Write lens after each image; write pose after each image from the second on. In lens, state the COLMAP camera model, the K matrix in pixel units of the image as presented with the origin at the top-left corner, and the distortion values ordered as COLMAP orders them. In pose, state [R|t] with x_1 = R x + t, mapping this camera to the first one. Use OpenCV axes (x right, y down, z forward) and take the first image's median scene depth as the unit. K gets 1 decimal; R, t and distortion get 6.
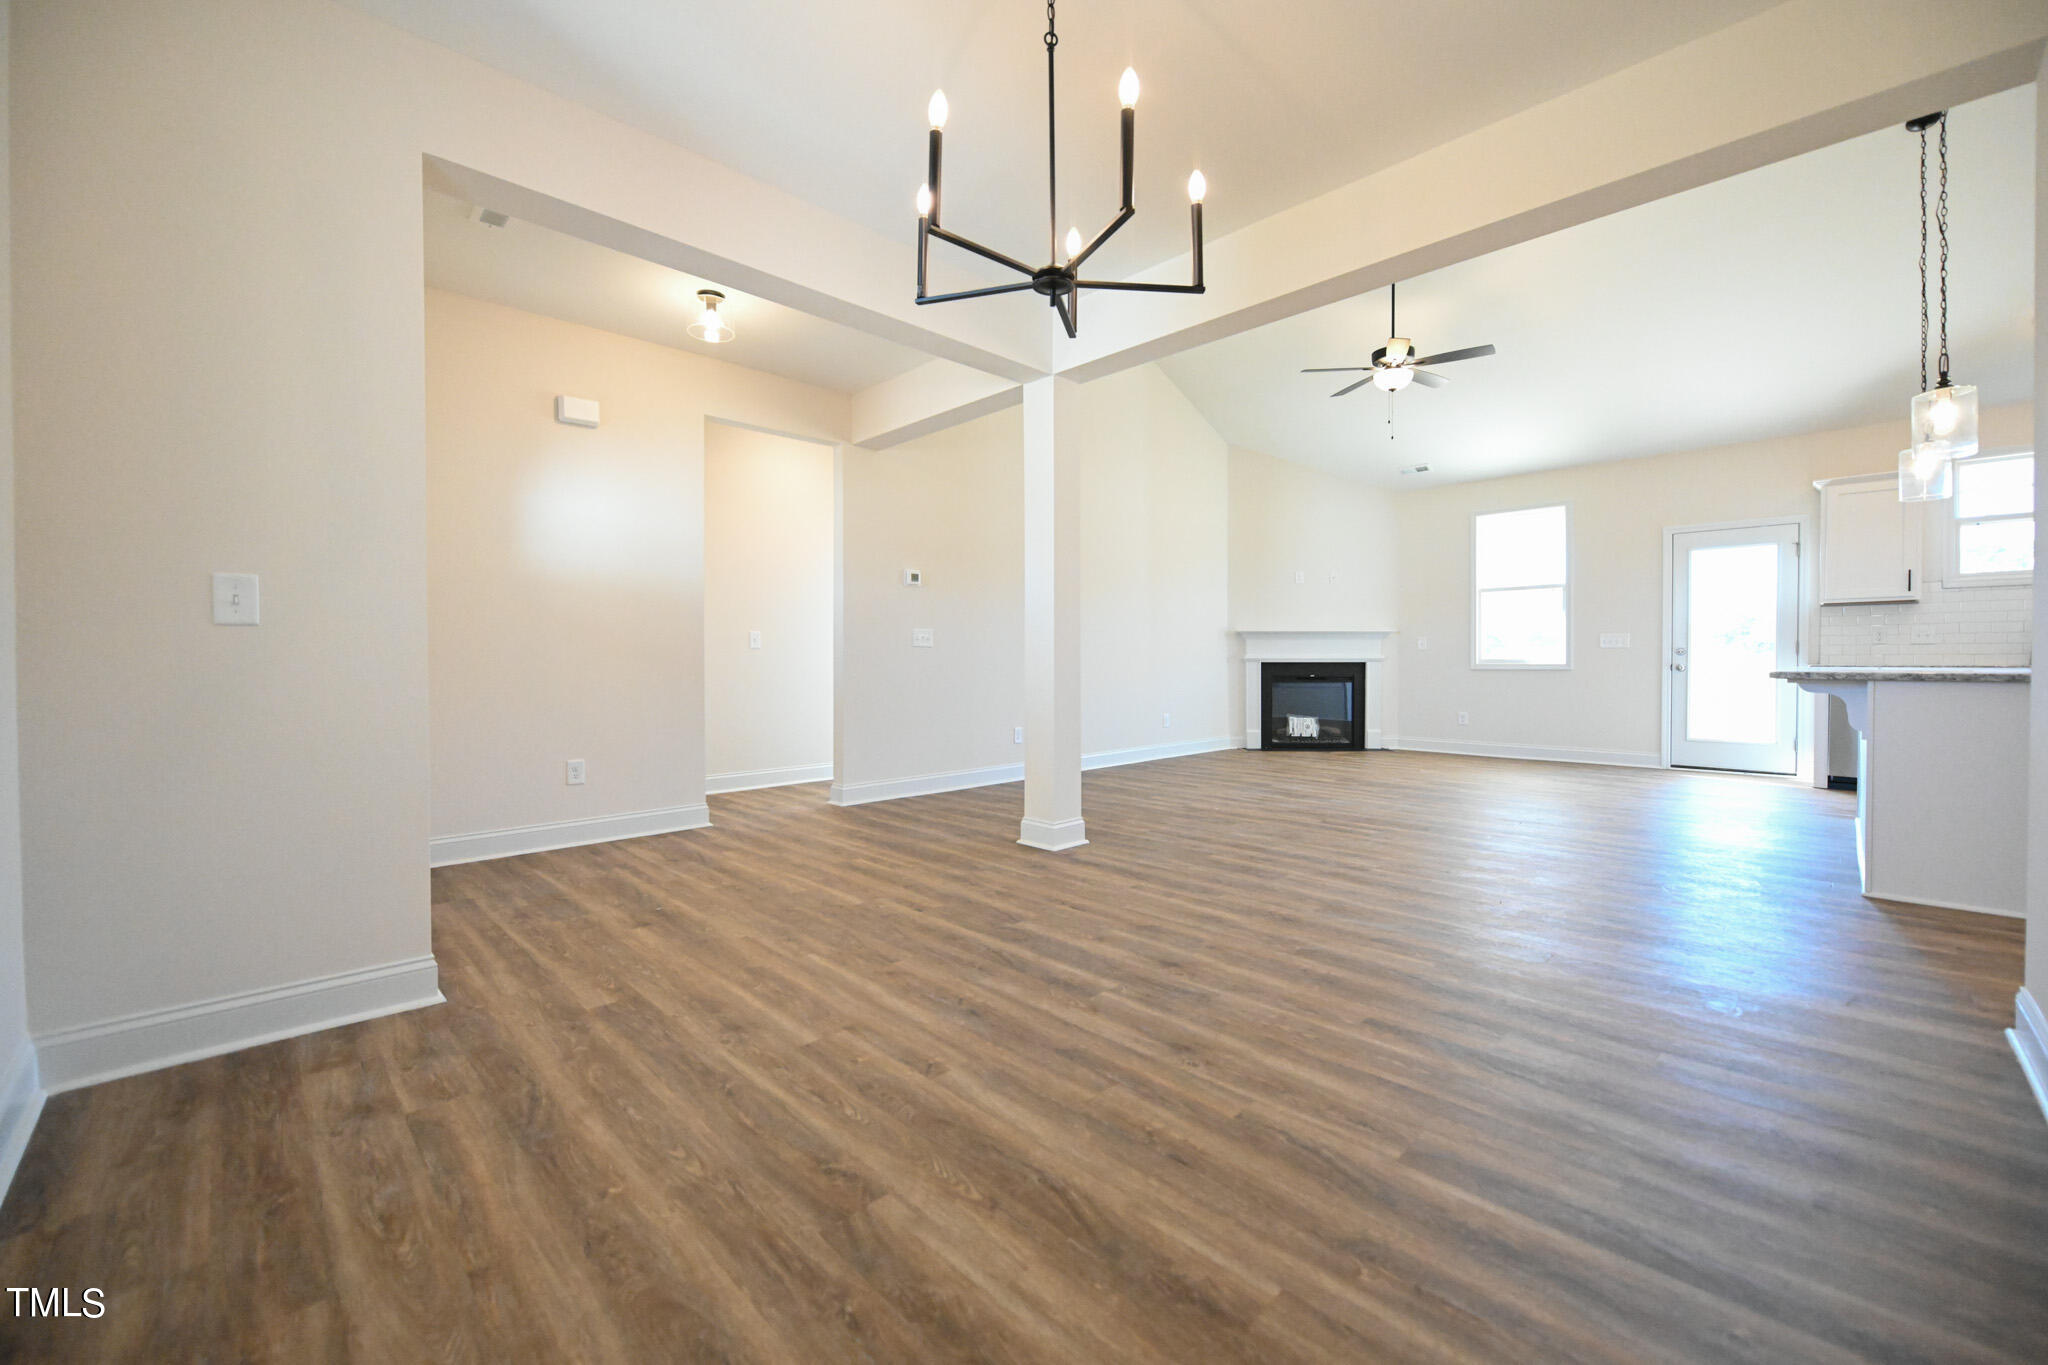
lens RADIAL K [[830.4, 0, 1038.2], [0, 830.4, 680.4], [0, 0, 1]] dist [0.024635, -0.013743]
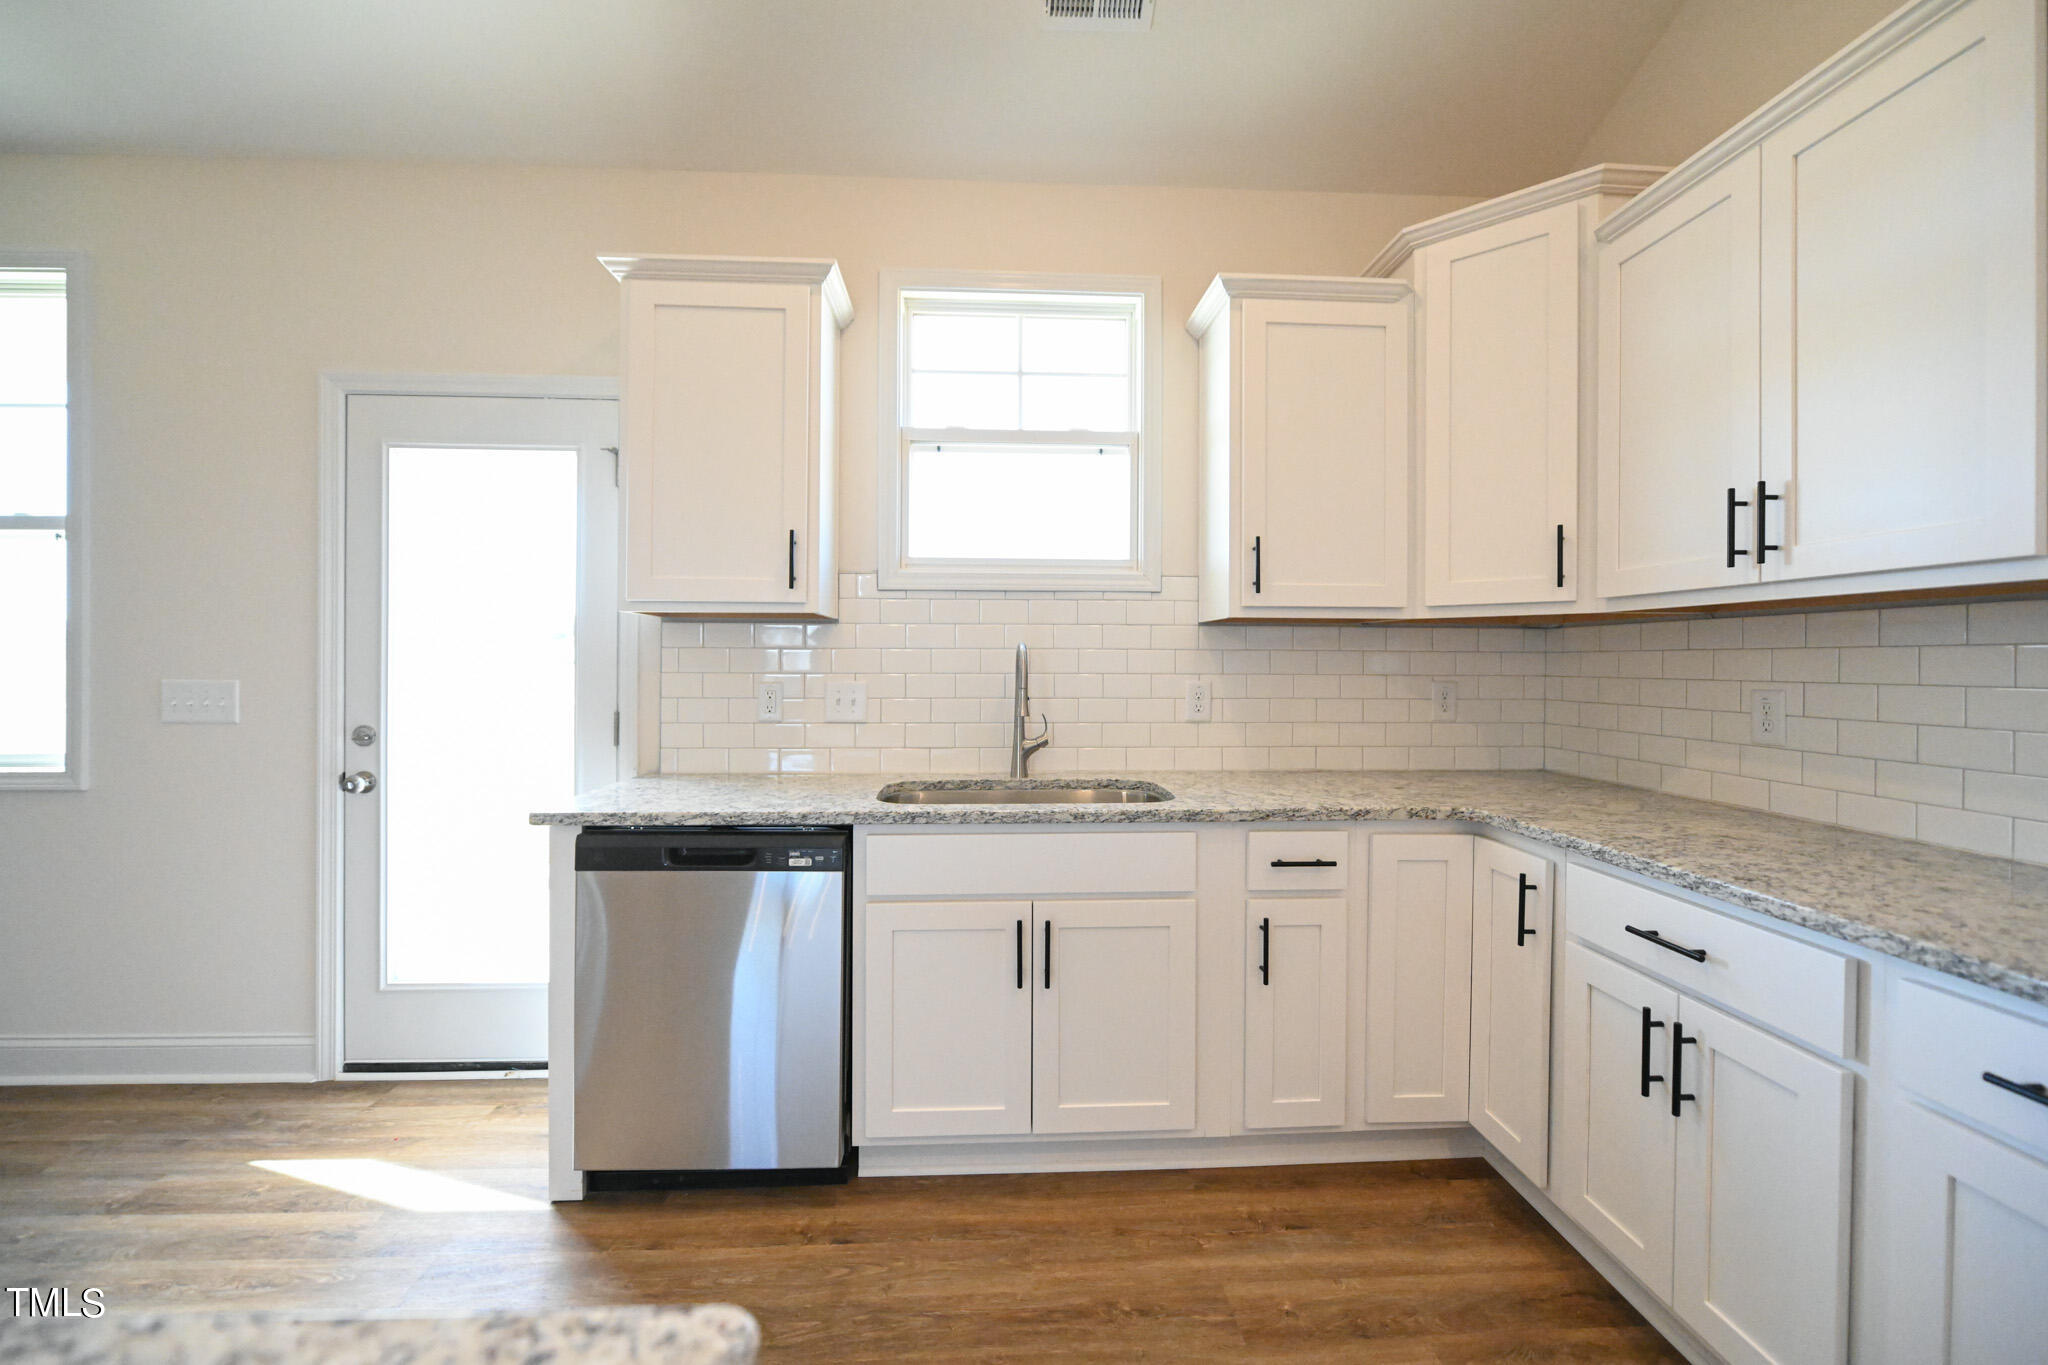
lens RADIAL K [[816.8, 0, 1021.8], [0, 816.8, 677.2], [0, 0, 1]] dist [-0.010450, -0.000106]
pose [[0.686801, -0.005470, 0.726825, 0.582761], [0.012437, 0.999914, -0.004226, -0.044354], [-0.726739, 0.011942, 0.686810, 0.468912]]
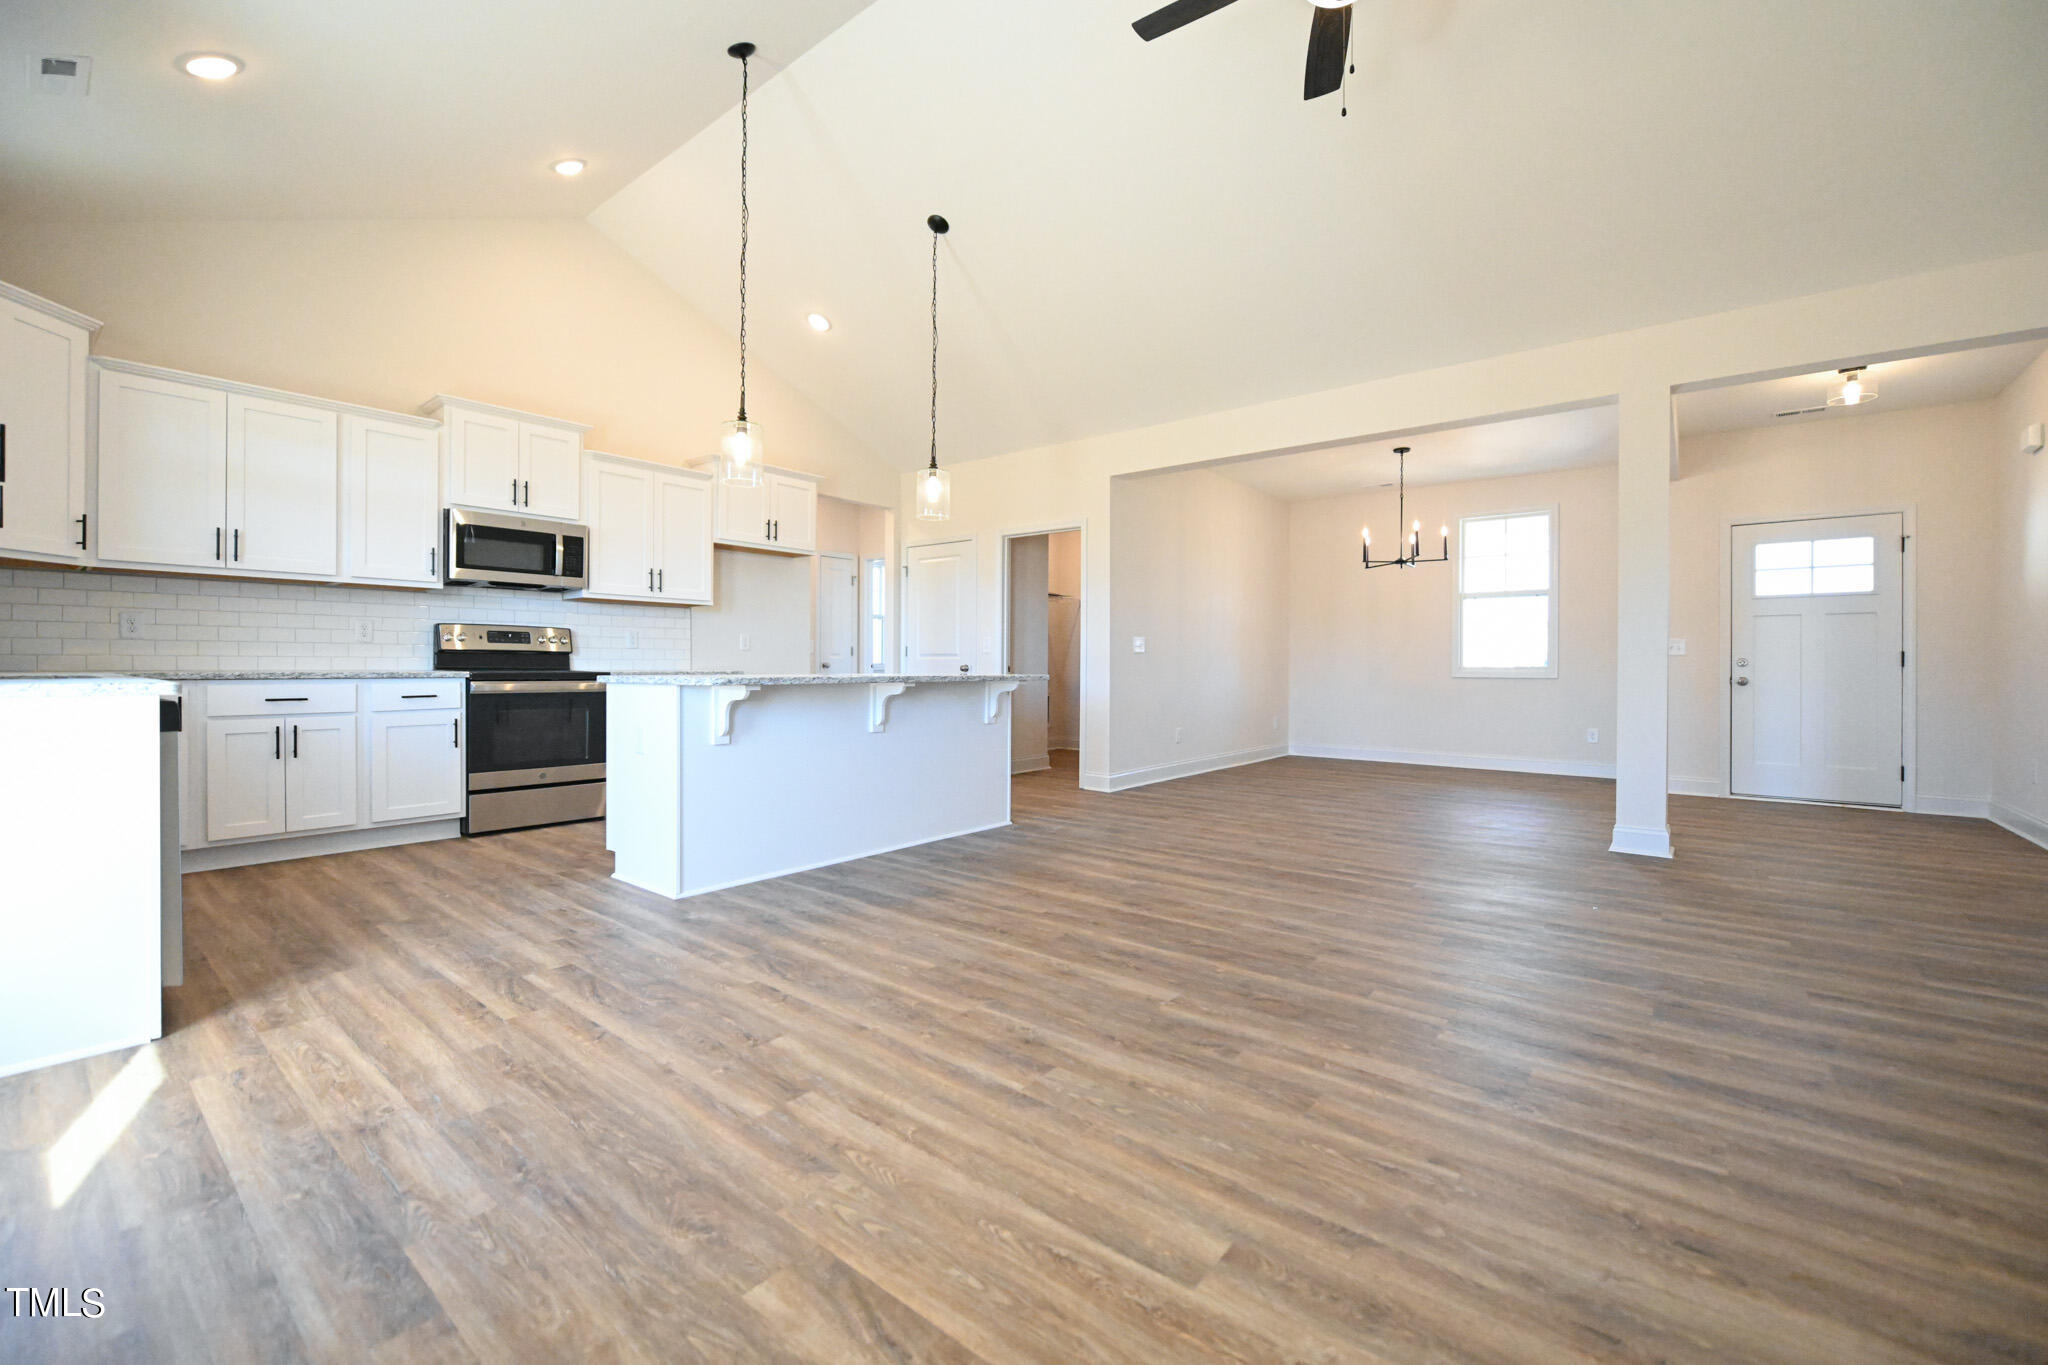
lens RADIAL K [[831.2, 0, 1024.0], [0, 831.2, 682.5], [0, 0, 1]] dist [-0.011093, -0.000124]
pose [[-0.995980, -0.000670, -0.089574, 0.423111], [-0.004959, 0.998851, 0.047675, -0.025176], [0.089439, 0.047928, -0.994838, 0.958305]]
